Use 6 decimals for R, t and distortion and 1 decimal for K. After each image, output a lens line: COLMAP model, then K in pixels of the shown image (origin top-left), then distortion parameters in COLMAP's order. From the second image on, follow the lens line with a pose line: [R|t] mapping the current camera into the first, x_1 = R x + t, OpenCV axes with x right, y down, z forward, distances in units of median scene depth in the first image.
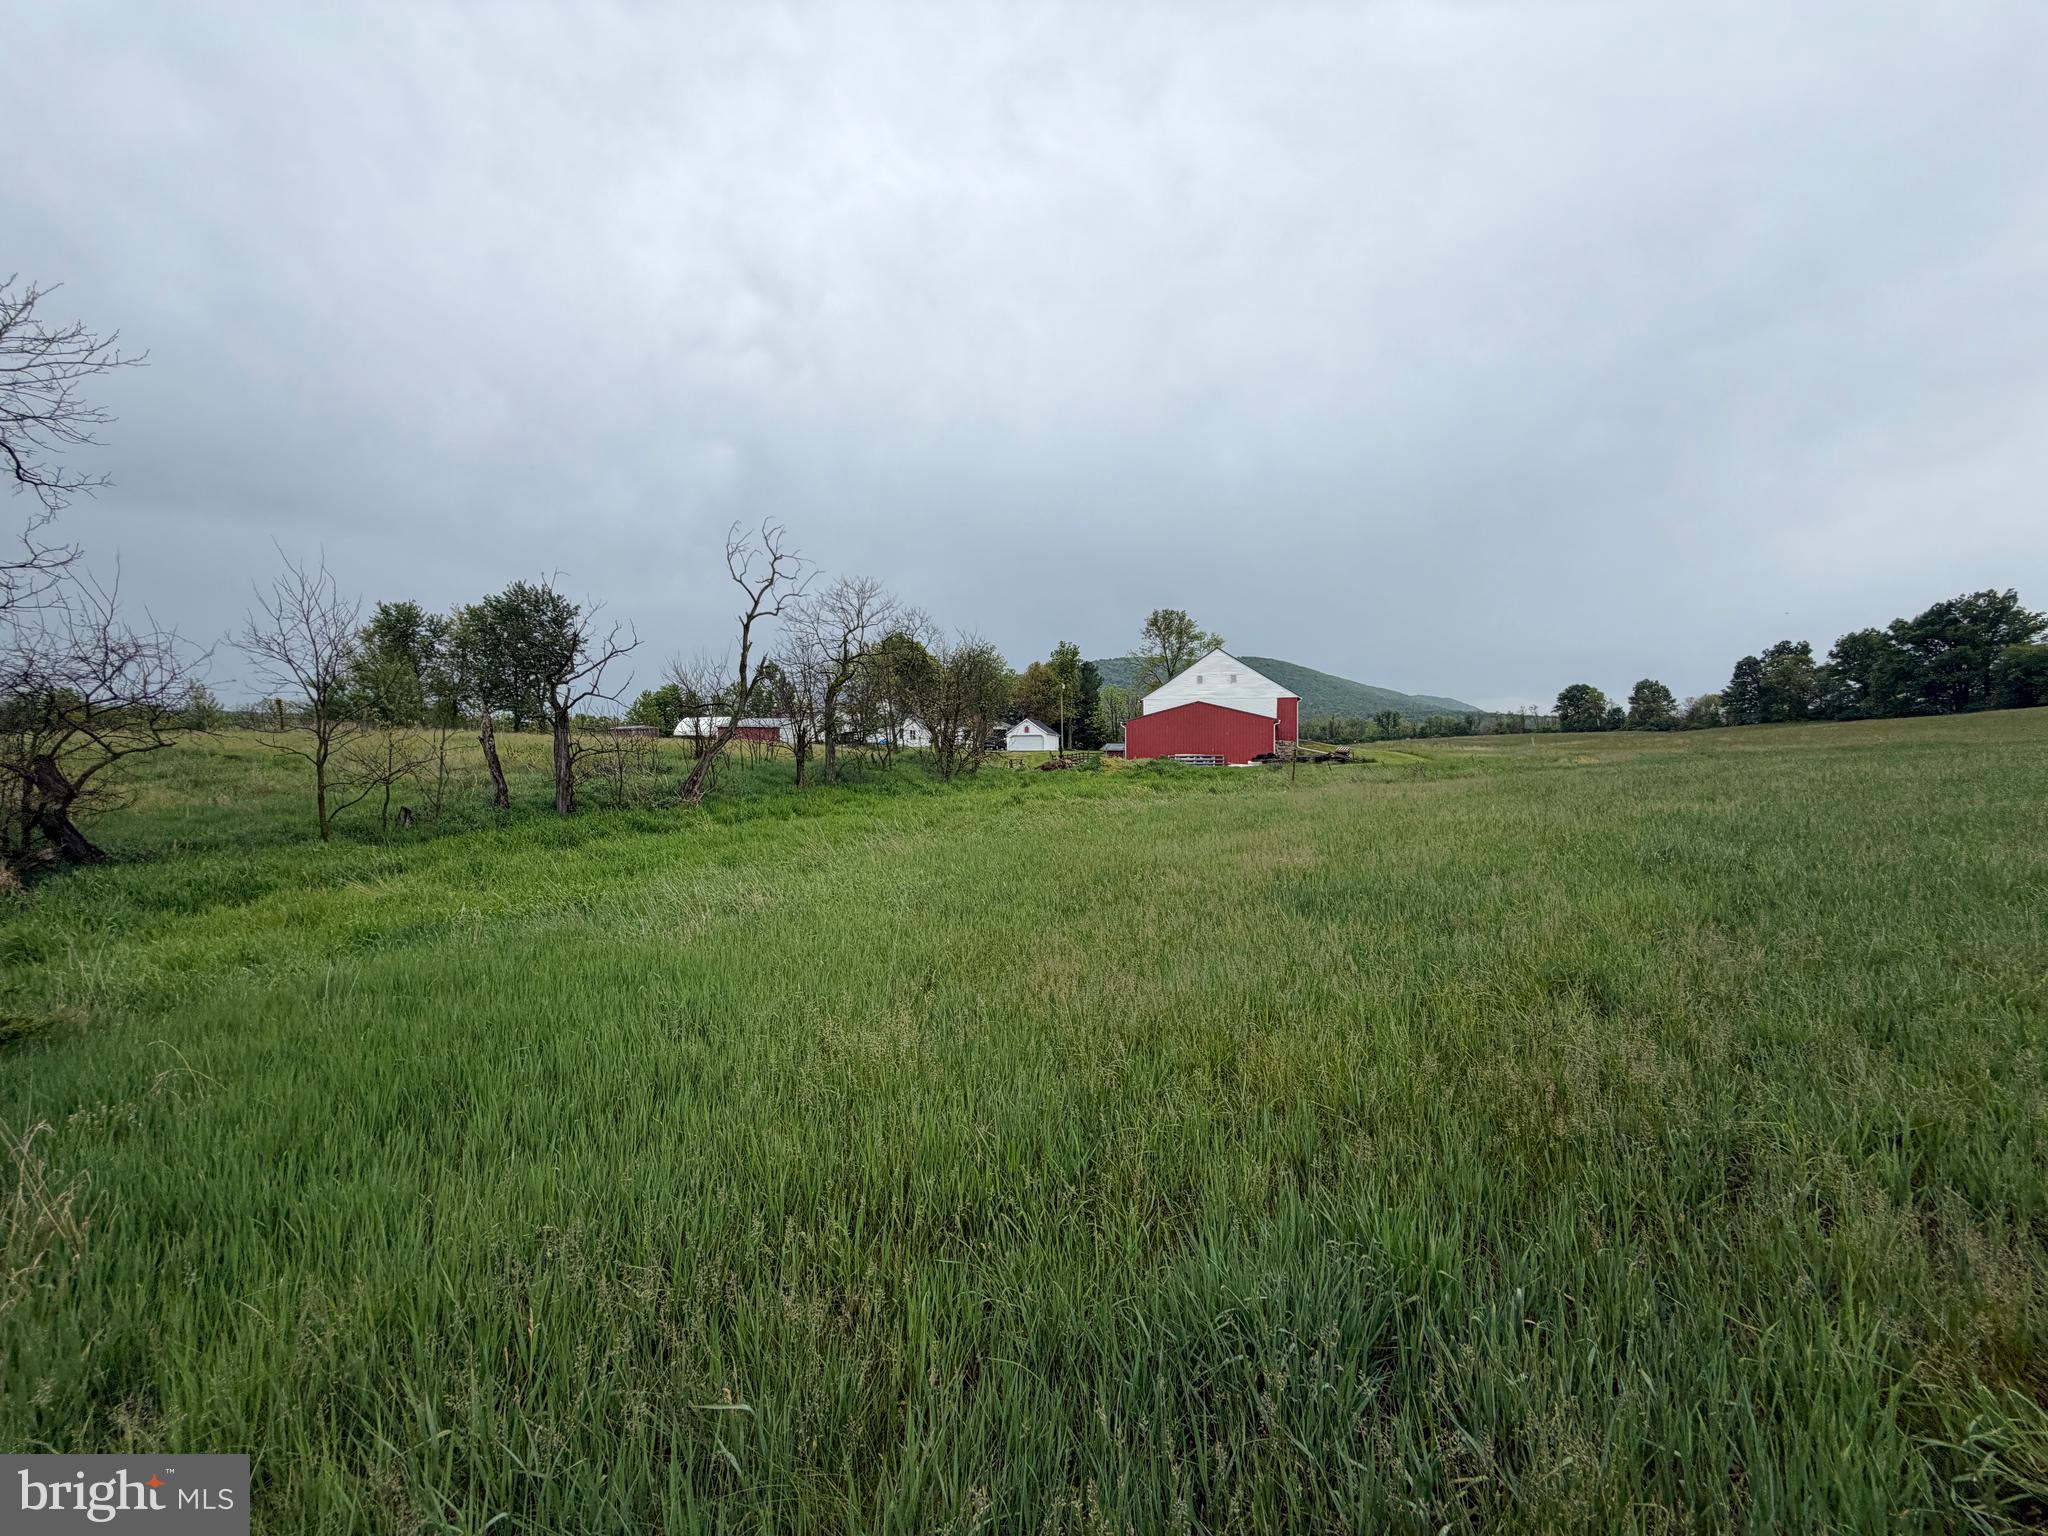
lens RADIAL K [[828.5, 0, 1021.6], [0, 828.5, 767.9], [0, 0, 1]] dist [0.000123, 0.000000]
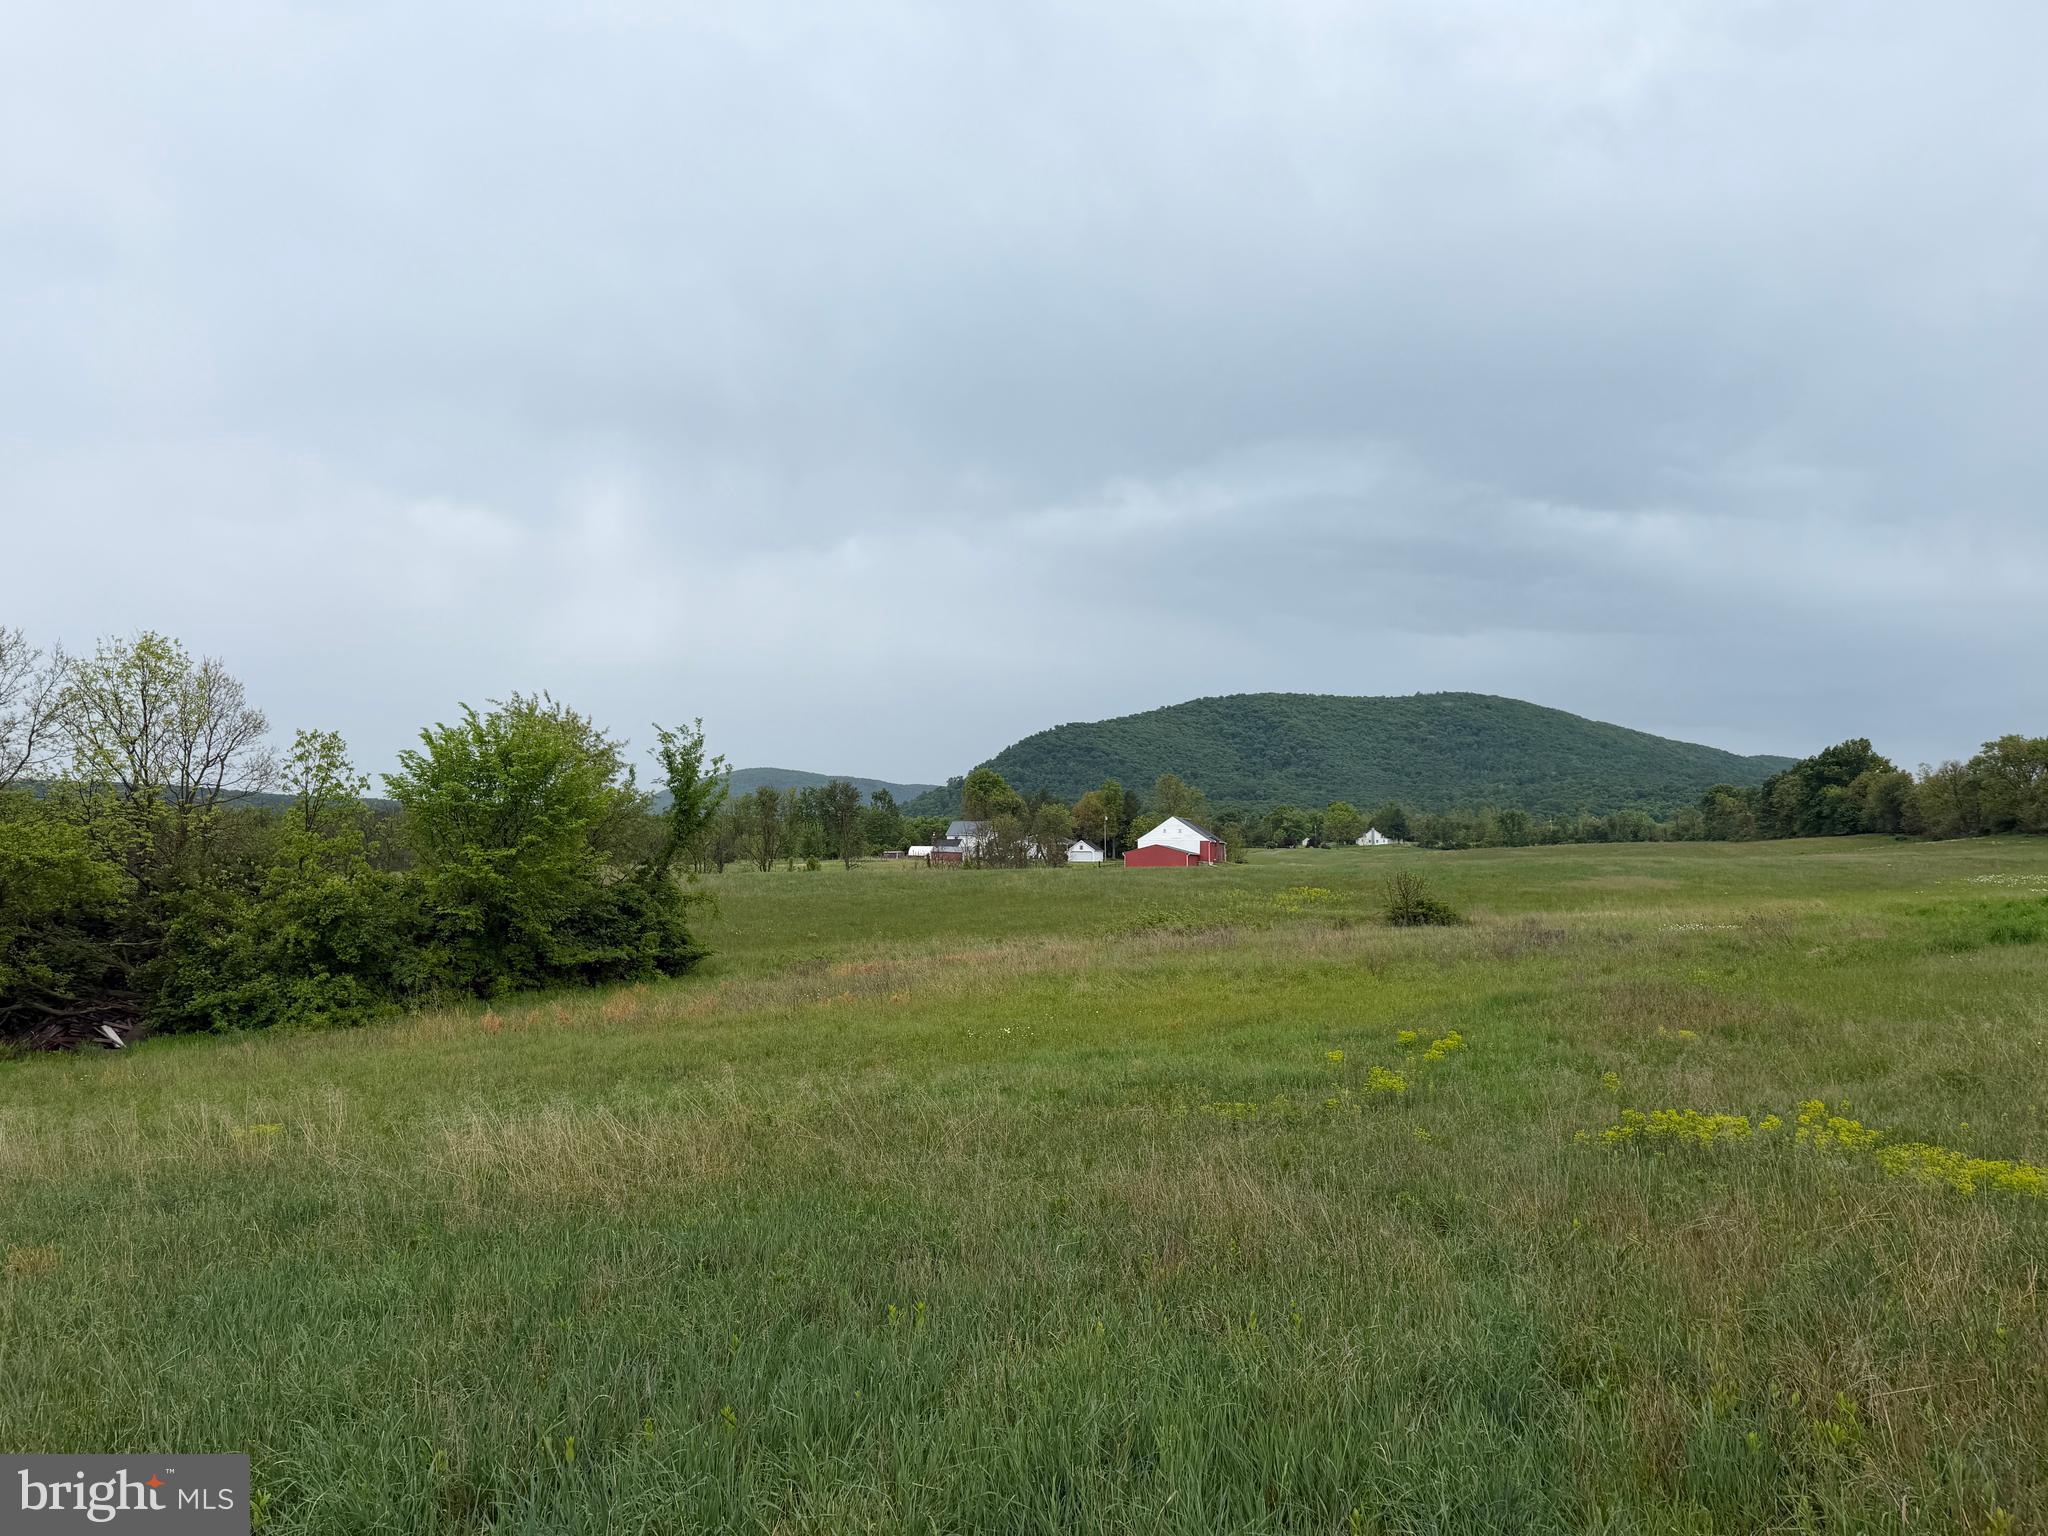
lens RADIAL K [[1436.8, 0, 1009.7], [0, 1436.8, 748.5], [0, 0, 1]] dist [0.101045, -0.128338]
pose [[0.998509, 0.012701, -0.053086, 0.011555], [-0.016943, 0.996631, -0.080243, -0.012628], [0.051888, 0.081023, 0.995361, -1.537061]]
